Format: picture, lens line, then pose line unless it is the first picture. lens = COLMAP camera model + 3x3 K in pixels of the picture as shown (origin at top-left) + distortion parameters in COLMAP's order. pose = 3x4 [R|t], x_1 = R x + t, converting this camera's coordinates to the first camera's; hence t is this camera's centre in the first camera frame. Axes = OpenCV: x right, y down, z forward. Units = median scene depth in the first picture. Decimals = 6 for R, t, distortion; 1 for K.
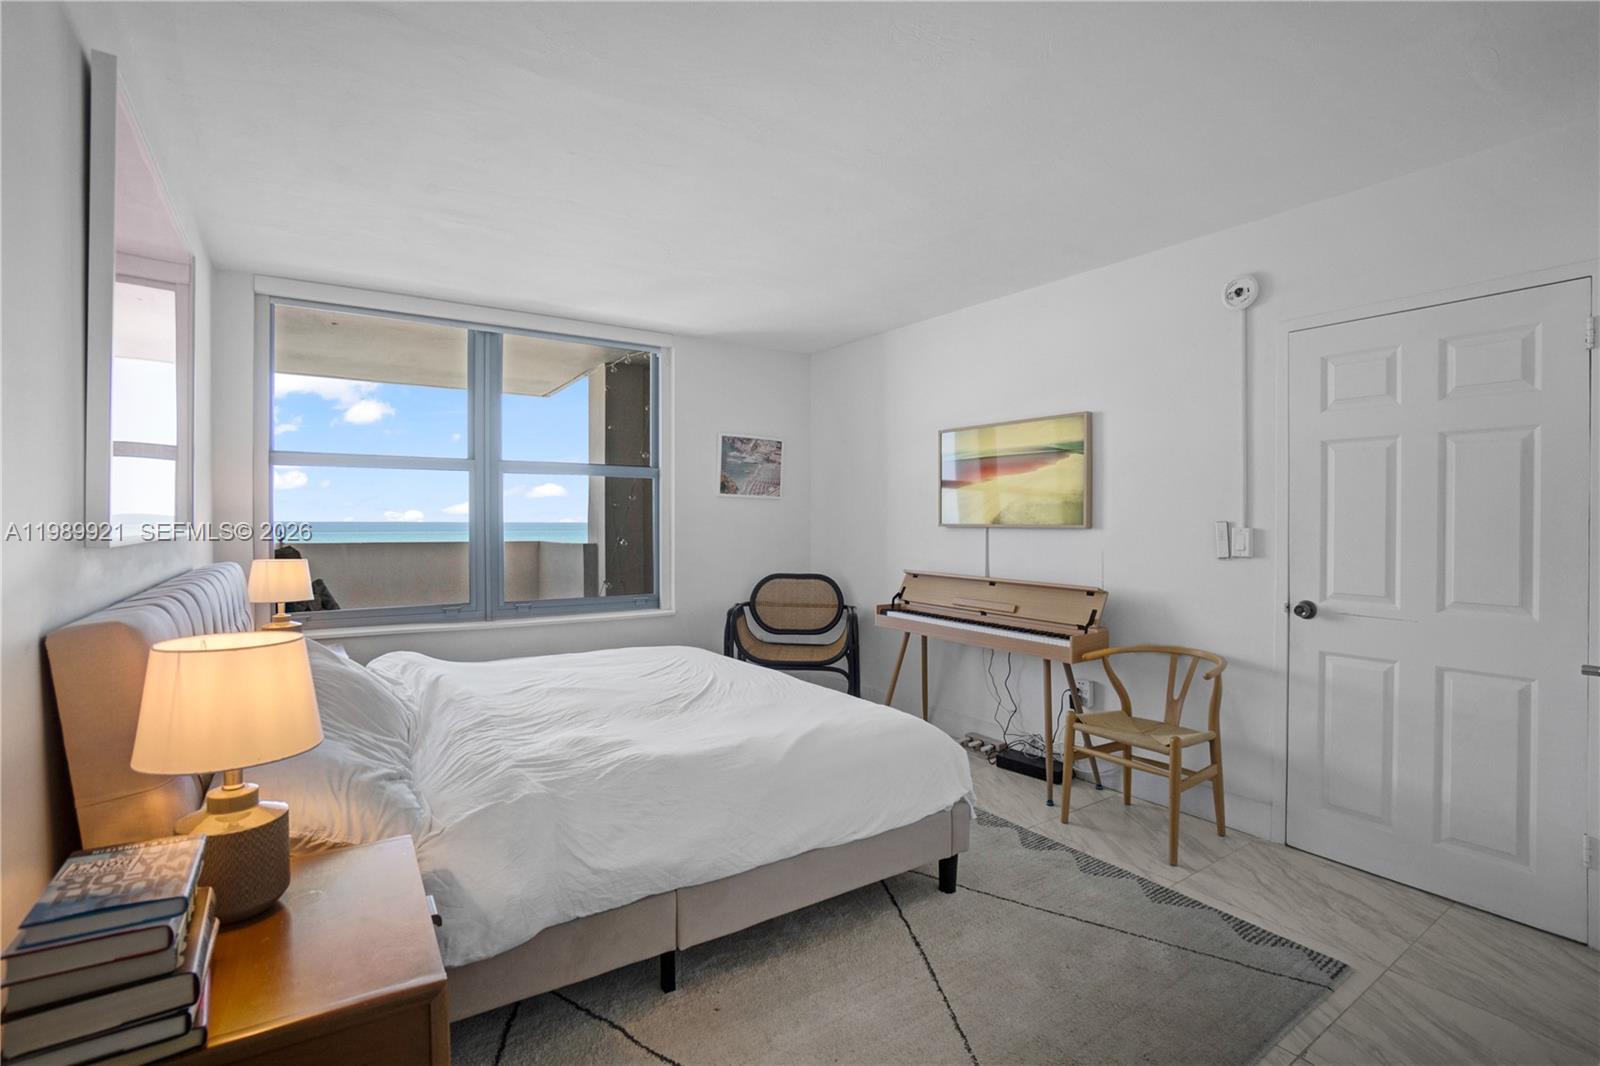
lens RADIAL K [[725.1, 0, 781.9], [0, 725.1, 524.8], [0, 0, 1]] dist [-0.057934, 0.019603]
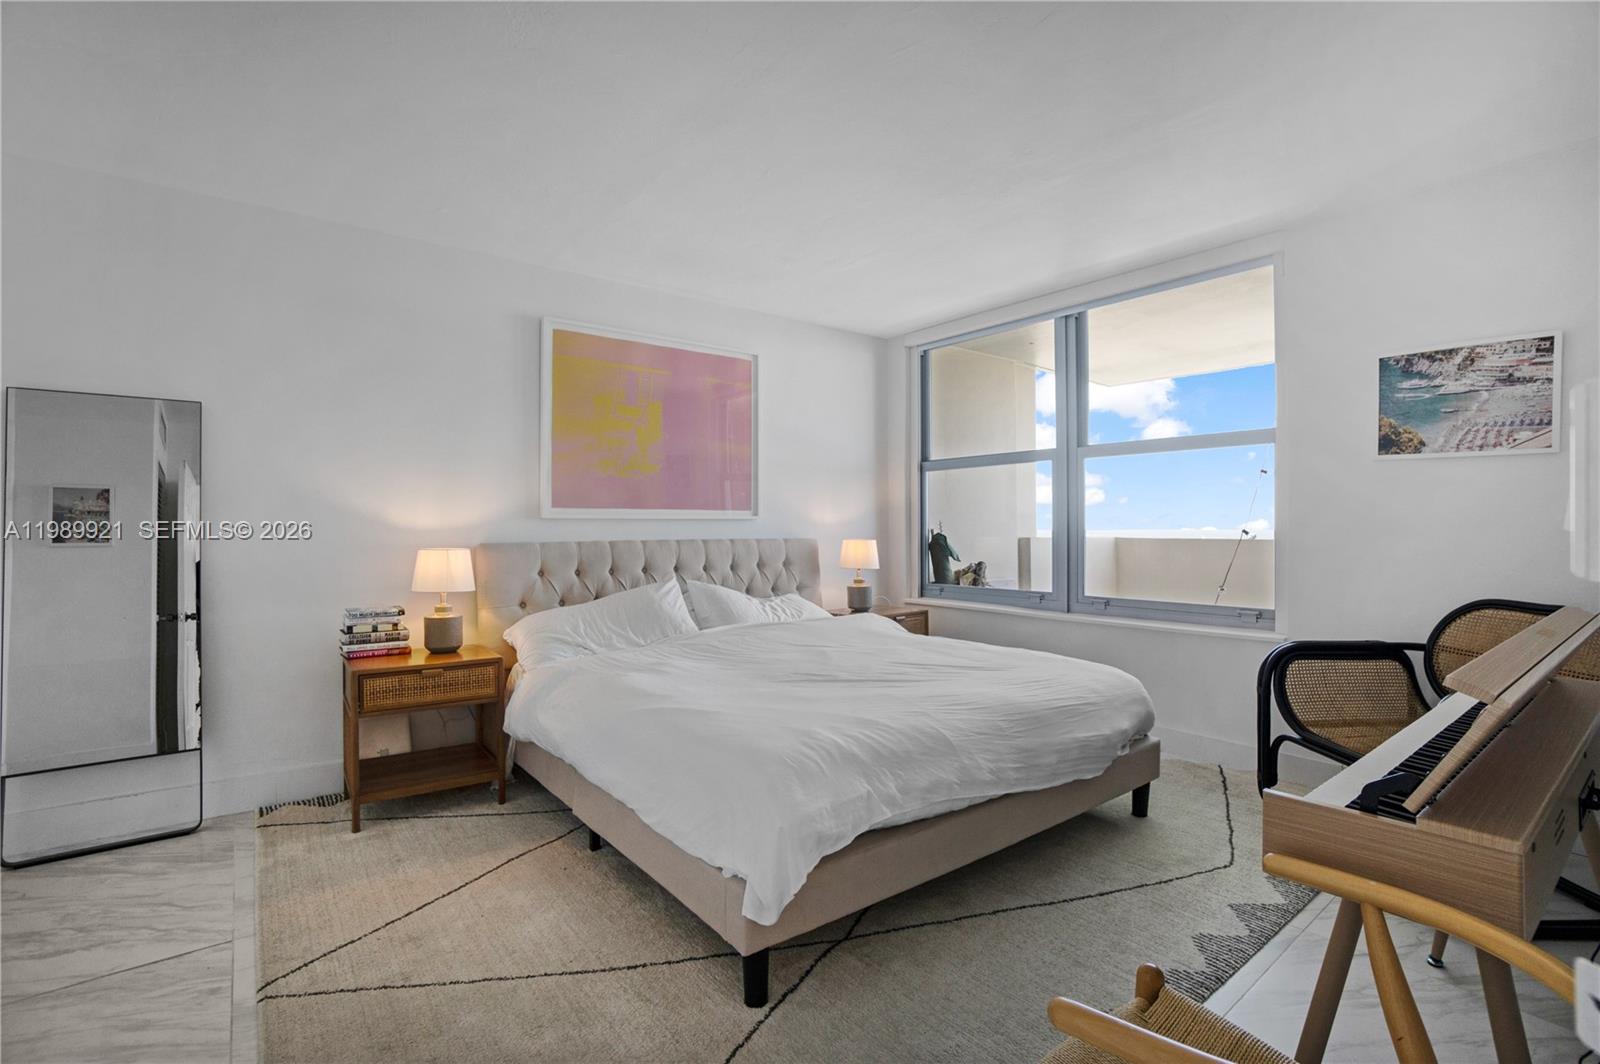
lens RADIAL K [[725.1, 0, 781.9], [0, 725.1, 523.8], [0, 0, 1]] dist [-0.057934, 0.019603]
pose [[0.075124, -0.005731, -0.997158, 0.443015], [-0.001792, 0.999981, -0.005882, 0.017139], [0.997173, 0.002229, 0.075112, 0.455158]]
